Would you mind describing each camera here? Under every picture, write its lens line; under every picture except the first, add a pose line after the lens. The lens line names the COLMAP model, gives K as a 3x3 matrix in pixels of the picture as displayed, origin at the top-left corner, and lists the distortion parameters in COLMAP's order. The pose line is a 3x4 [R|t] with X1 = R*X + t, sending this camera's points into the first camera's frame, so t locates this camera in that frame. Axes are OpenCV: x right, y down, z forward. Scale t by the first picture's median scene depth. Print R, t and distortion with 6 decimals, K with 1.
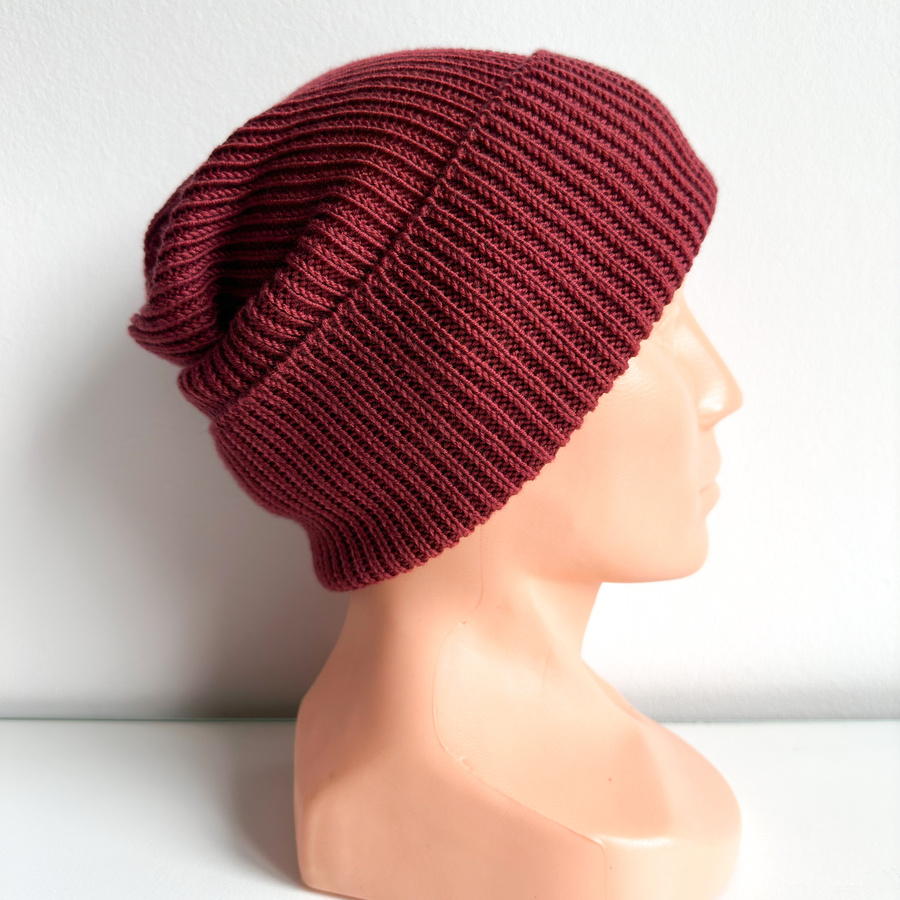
lens RADIAL K [[1217.7, 0, 454.3], [0, 1217.7, 448.5], [0, 0, 1]] dist [0.012813, 3.443391]
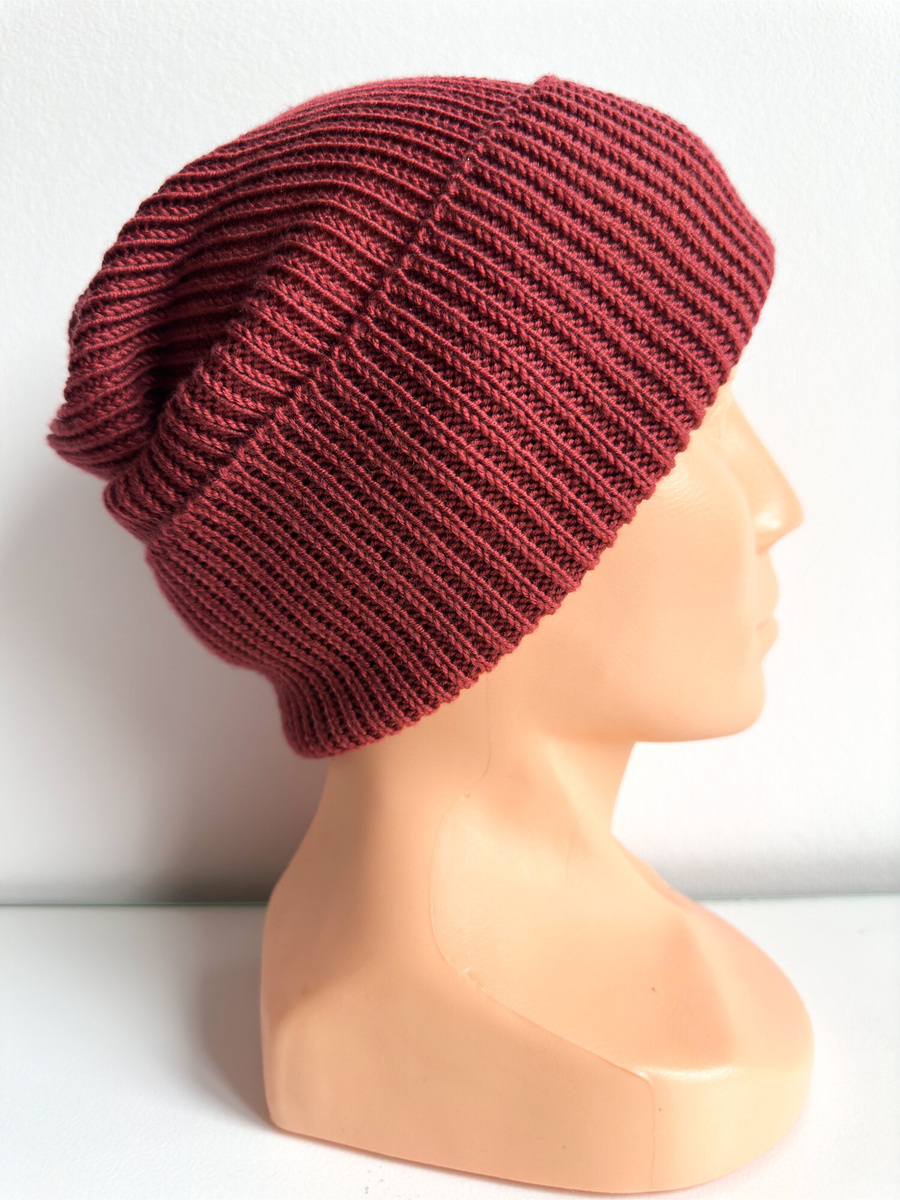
lens RADIAL K [[1027.8, 0, 450.0], [0, 1027.8, 600.0], [0, 0, 1]] dist [0.110296, -0.001434]
pose [[0.999819, -0.016447, -0.009516, 0.005520], [0.016339, 0.999802, -0.011368, 0.023628], [0.009701, 0.011211, 0.999890, 0.347819]]
